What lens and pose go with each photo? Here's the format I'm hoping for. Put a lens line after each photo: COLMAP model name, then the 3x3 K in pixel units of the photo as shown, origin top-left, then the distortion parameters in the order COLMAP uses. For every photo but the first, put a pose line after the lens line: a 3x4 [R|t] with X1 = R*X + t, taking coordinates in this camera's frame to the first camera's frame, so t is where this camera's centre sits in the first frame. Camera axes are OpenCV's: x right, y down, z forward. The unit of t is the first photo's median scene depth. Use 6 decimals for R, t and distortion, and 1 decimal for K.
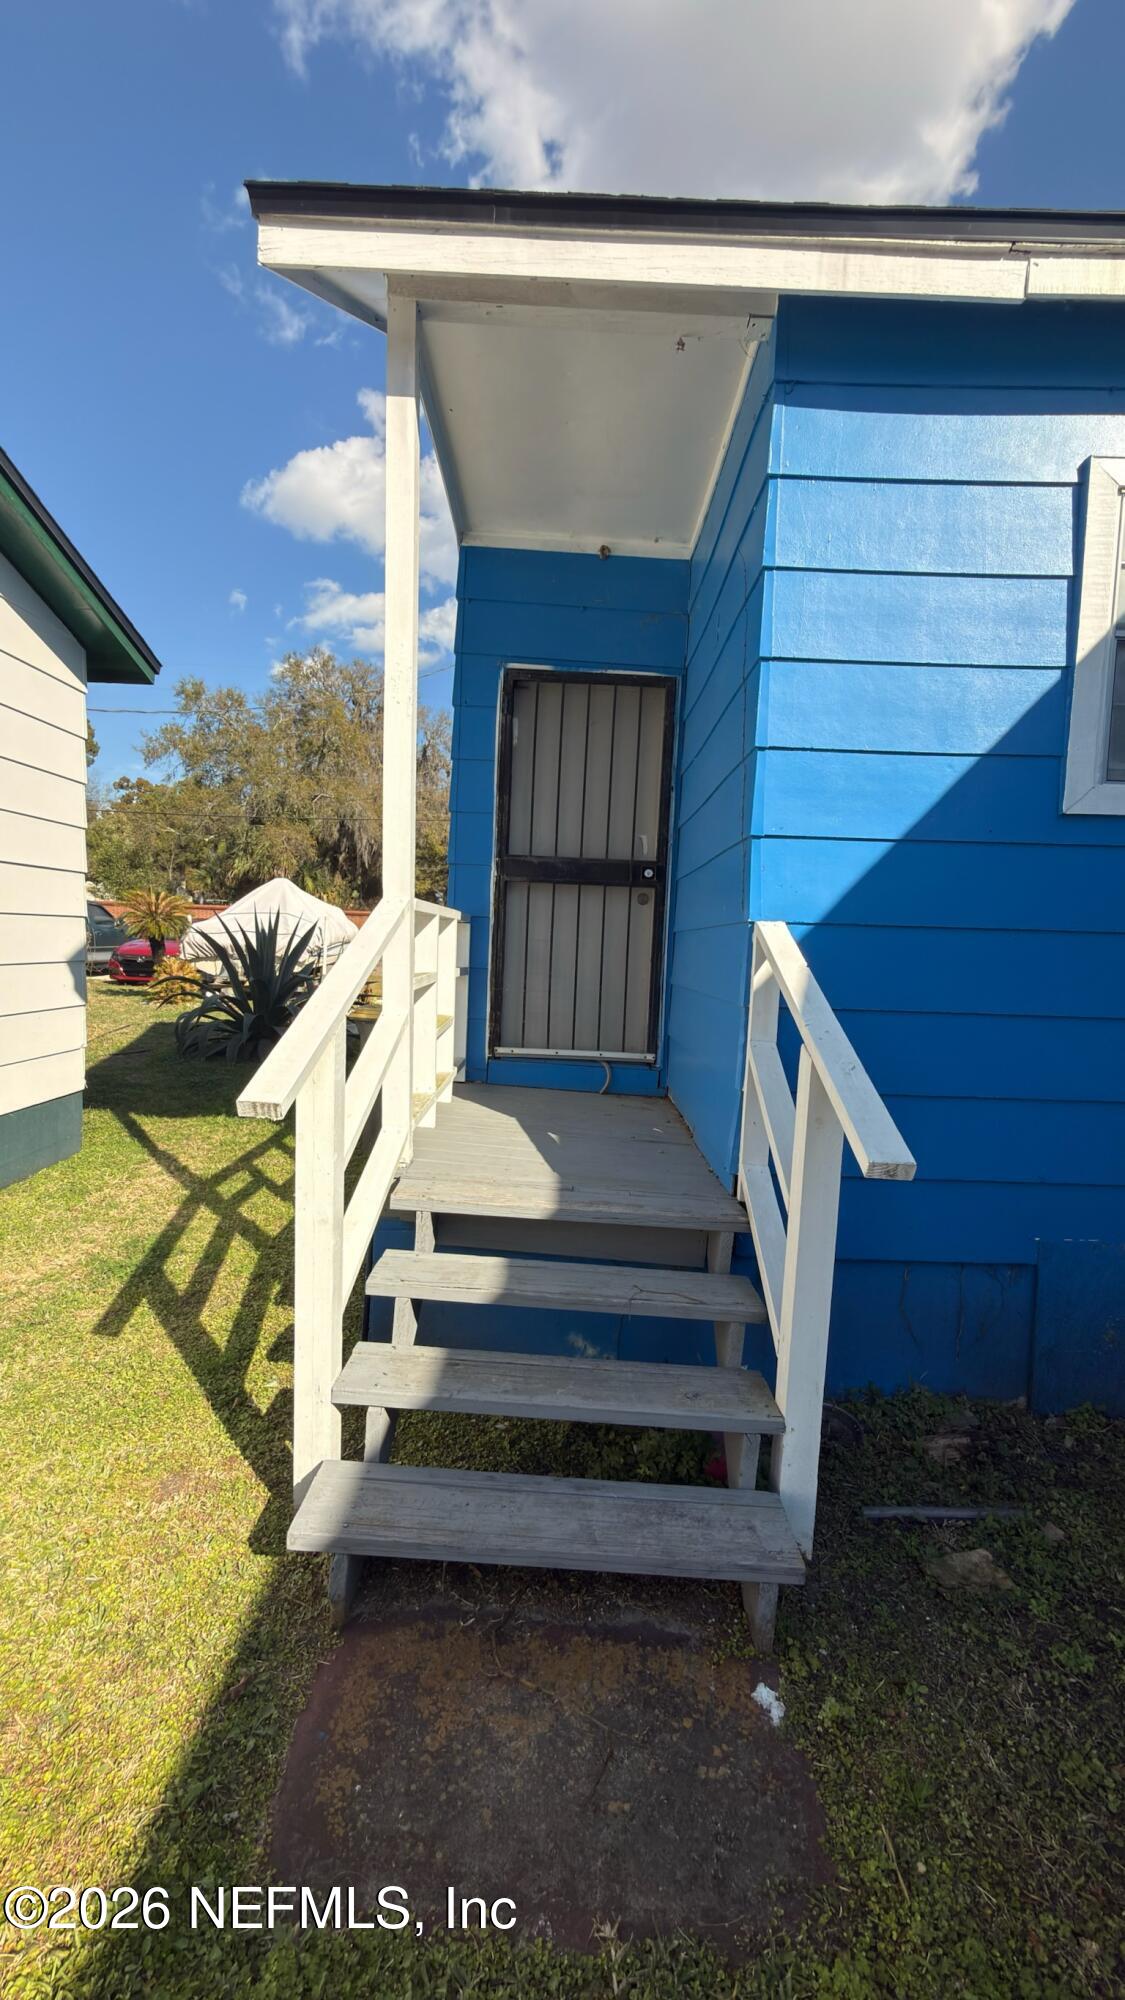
lens RADIAL K [[801.8, 0, 571.3], [0, 801.8, 1002.5], [0, 0, 1]] dist [-0.000751, 0.000166]
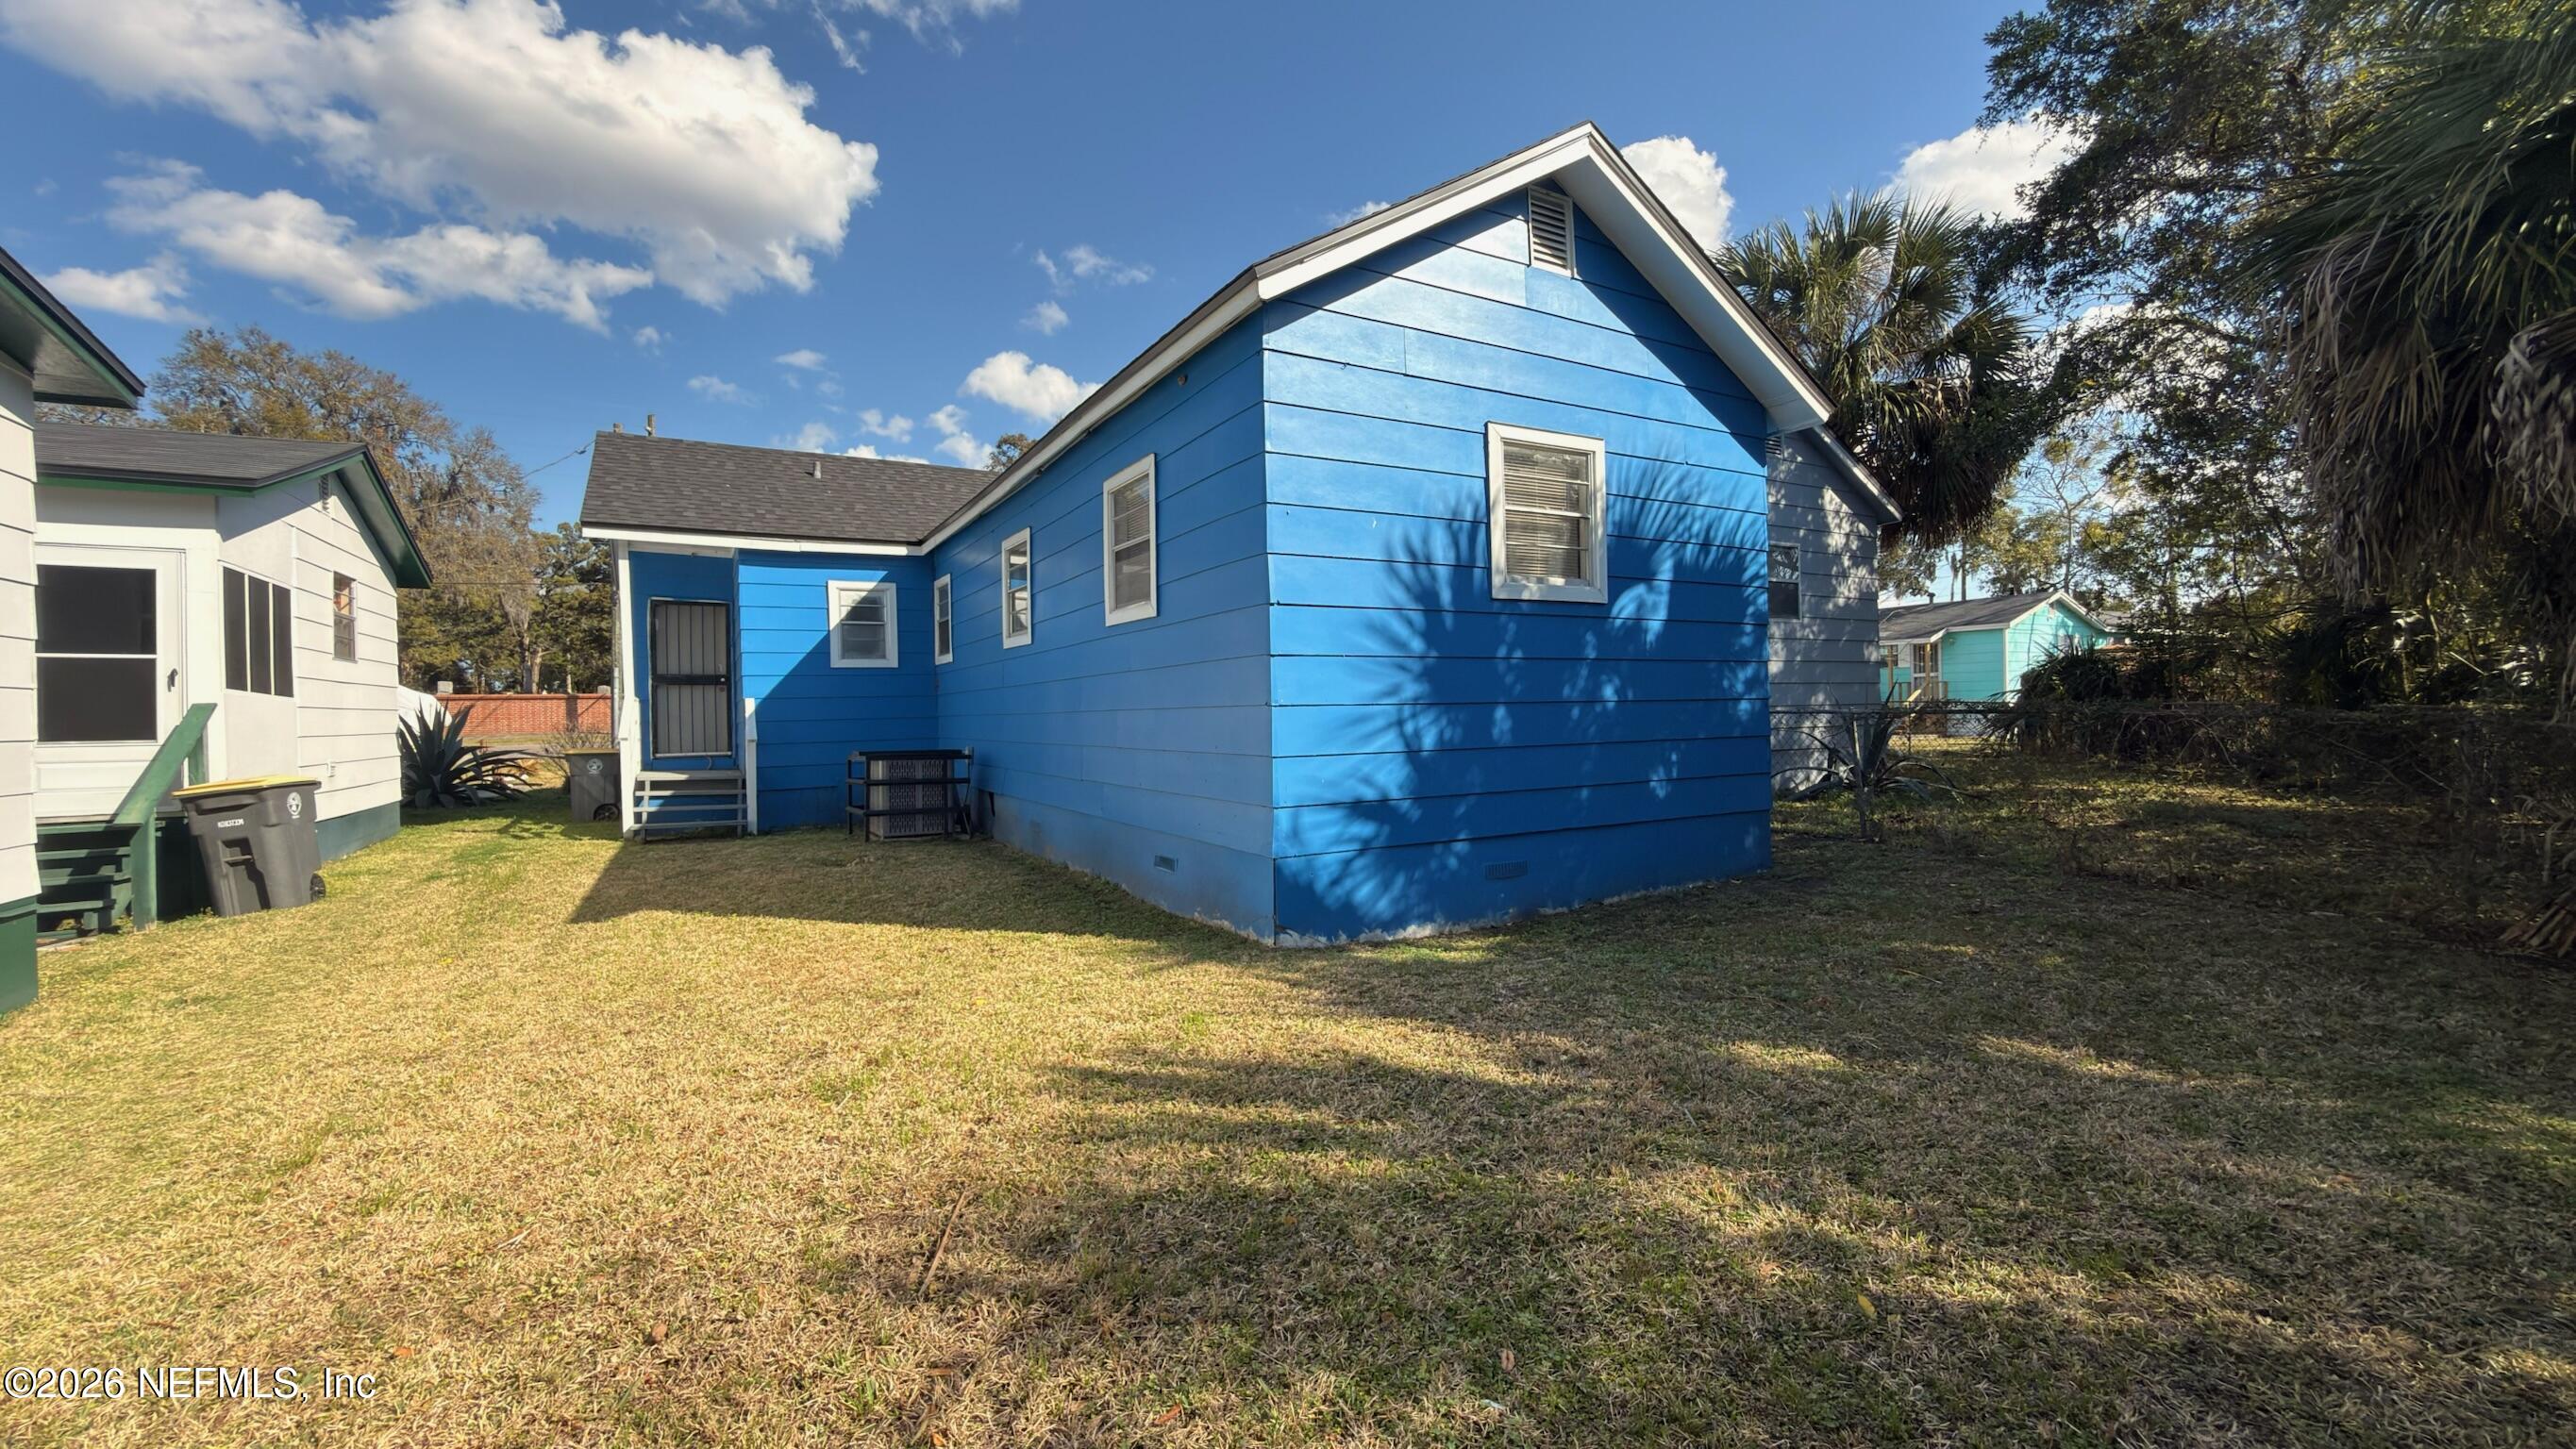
lens RADIAL K [[1032.6, 0, 1288.0], [0, 1032.6, 724.5], [0, 0, 1]] dist [-0.000751, 0.000166]
pose [[0.868536, -0.058889, 0.492116, 0.034092], [0.085853, 0.995782, -0.032362, 0.234589], [-0.488134, 0.070357, 0.869928, -2.652790]]
